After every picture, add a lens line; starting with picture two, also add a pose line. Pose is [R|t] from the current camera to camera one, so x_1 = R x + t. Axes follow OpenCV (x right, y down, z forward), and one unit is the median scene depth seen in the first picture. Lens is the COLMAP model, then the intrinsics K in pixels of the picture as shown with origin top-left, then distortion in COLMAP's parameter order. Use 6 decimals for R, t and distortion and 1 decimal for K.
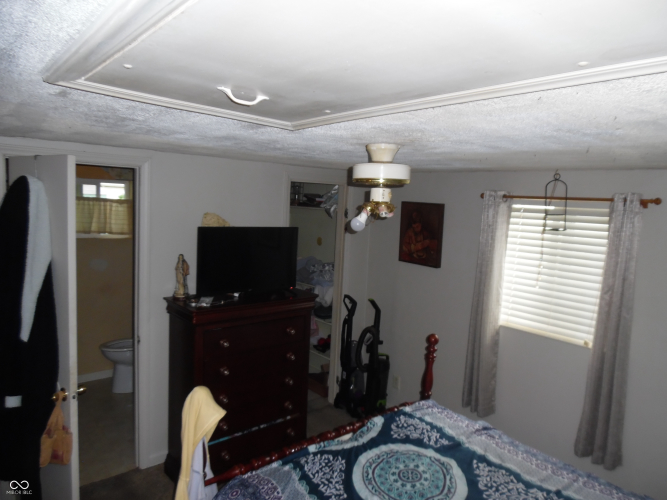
lens RADIAL K [[470.0, 0, 332.7], [0, 470.0, 252.8], [0, 0, 1]] dist [-0.003853, -0.005041]
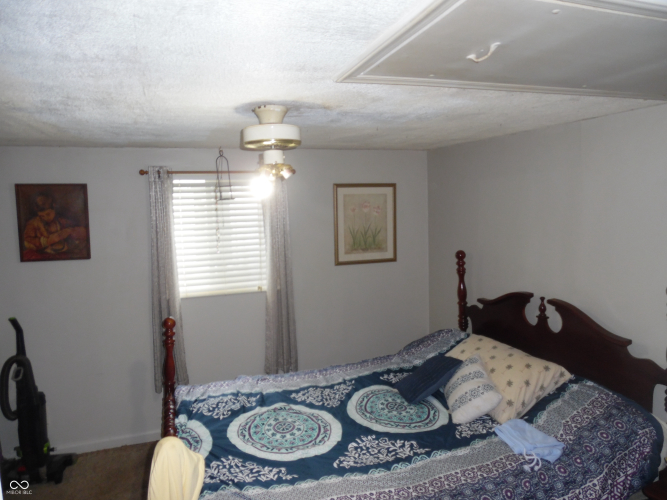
lens RADIAL K [[470.0, 0, 333.6], [0, 470.0, 259.1], [0, 0, 1]] dist [-0.003853, -0.005041]
pose [[0.354061, -0.172700, 0.919138, -0.543344], [0.148435, 0.980721, 0.127093, -0.013373], [-0.923368, 0.091434, 0.372870, 0.356314]]
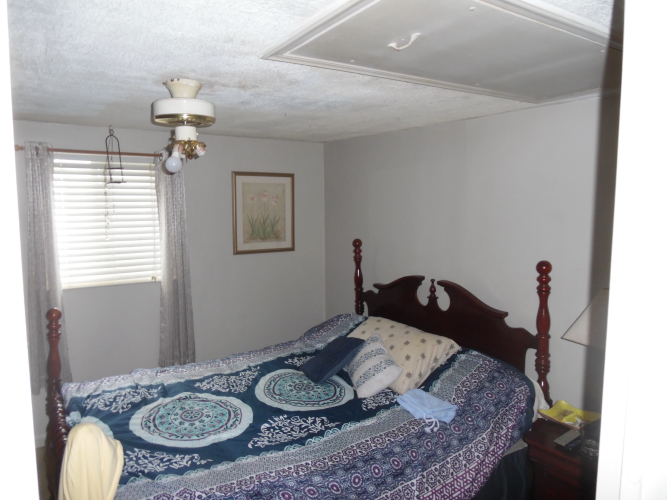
lens RADIAL K [[470.0, 0, 334.9], [0, 470.0, 253.7], [0, 0, 1]] dist [-0.003853, -0.005041]
pose [[0.115794, -0.166732, 0.979179, -0.574040], [0.117230, 0.981215, 0.153216, 0.004993], [-0.986331, 0.097048, 0.133165, 0.398226]]
